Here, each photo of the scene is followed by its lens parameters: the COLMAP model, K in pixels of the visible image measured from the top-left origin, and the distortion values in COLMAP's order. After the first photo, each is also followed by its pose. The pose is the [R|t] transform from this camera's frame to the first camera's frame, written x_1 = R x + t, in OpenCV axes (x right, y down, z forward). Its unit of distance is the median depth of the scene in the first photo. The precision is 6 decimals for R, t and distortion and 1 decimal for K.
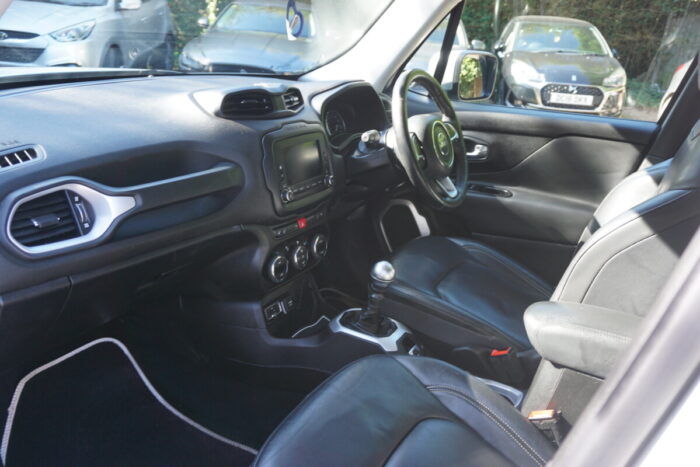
lens RADIAL K [[568.2, 0, 350.0], [0, 568.2, 233.5], [0, 0, 1]] dist [-0.010142, 0.008956]
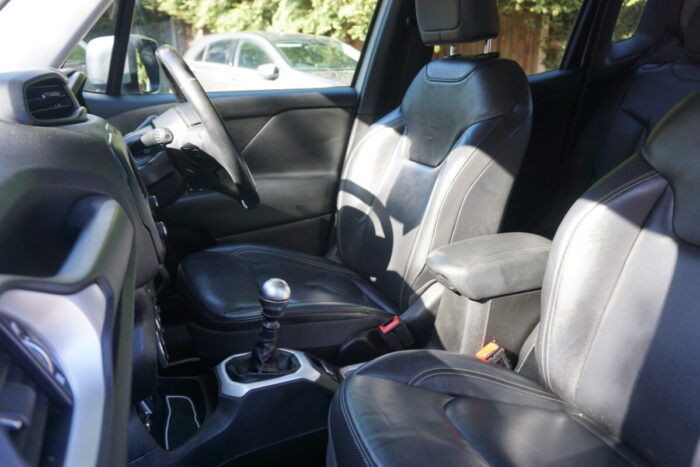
lens RADIAL K [[568.2, 0, 350.0], [0, 568.2, 233.5], [0, 0, 1]] dist [-0.010142, 0.008956]
pose [[0.602418, -0.292614, 0.742610, -0.430164], [0.312615, 0.942547, 0.117797, -0.068338], [-0.734414, 0.161188, 0.659283, 0.389363]]
